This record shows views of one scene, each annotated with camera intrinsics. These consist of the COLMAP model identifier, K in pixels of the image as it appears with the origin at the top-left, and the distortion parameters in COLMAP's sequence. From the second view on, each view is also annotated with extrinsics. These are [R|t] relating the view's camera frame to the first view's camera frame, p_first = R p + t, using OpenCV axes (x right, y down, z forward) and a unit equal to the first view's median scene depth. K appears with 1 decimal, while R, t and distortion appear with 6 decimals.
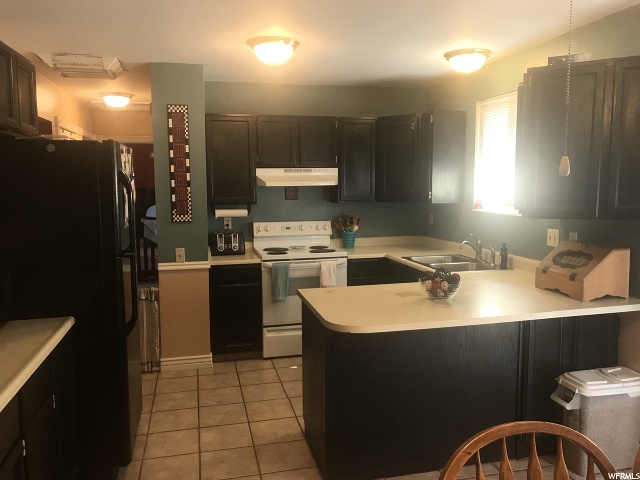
lens RADIAL K [[515.1, 0, 320.0], [0, 515.1, 240.0], [0, 0, 1]] dist [0.008044, -0.001805]
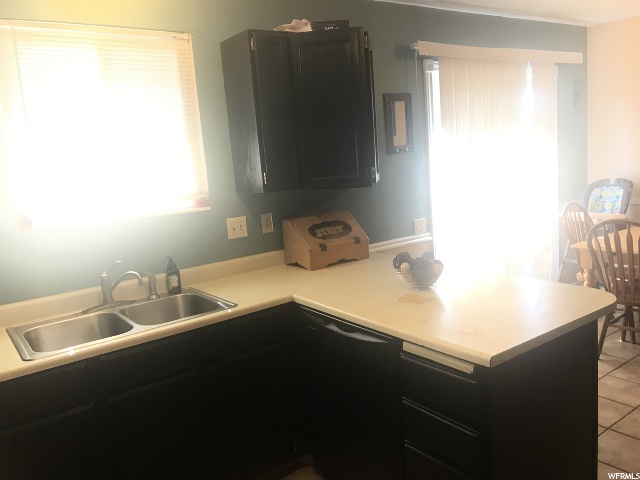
lens RADIAL K [[530.3, 0, 320.0], [0, 530.3, 240.0], [0, 0, 1]] dist [0.008745, -0.006698]
pose [[-0.381907, -0.104273, 0.918300, -0.307323], [0.185788, 0.964669, 0.186804, -0.094475], [-0.905334, 0.241951, -0.349041, 0.920044]]
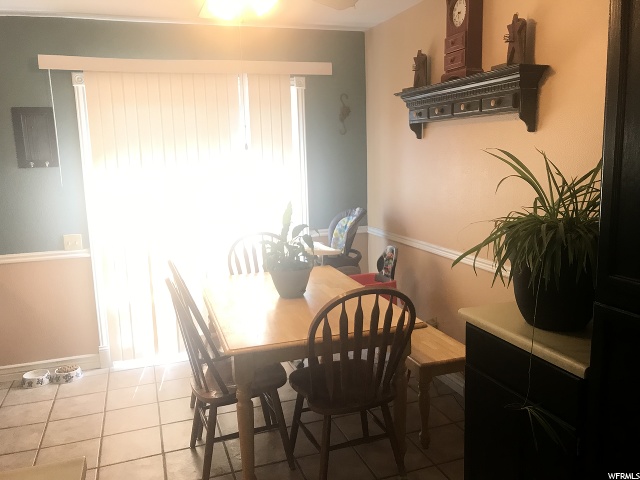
lens RADIAL K [[530.3, 0, 320.0], [0, 530.3, 240.0], [0, 0, 1]] dist [0.008745, -0.006698]
pose [[-0.103218, -0.145076, 0.984022, -0.452470], [0.138991, 0.977496, 0.158693, -0.007316], [-0.984900, 0.153150, -0.080731, 0.141733]]
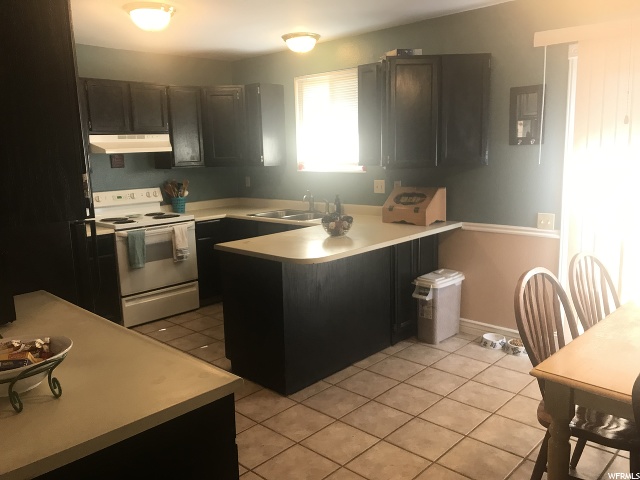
lens RADIAL K [[530.3, 0, 320.0], [0, 530.3, 240.0], [0, 0, 1]] dist [0.008745, -0.006698]
pose [[0.838828, -0.105829, 0.534011, -0.325365], [0.079341, 0.994215, 0.072403, 0.016564], [-0.538584, -0.018364, 0.842371, -0.053048]]
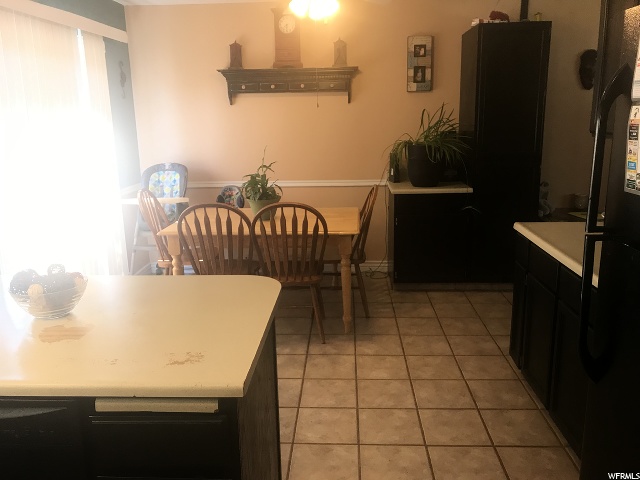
lens RADIAL K [[530.3, 0, 320.0], [0, 530.3, 240.0], [0, 0, 1]] dist [0.008745, -0.006698]
pose [[-0.959472, -0.033554, 0.279800, -0.149309], [0.063551, 0.941547, 0.330834, -0.096718], [-0.274545, 0.335208, -0.901255, 0.932162]]
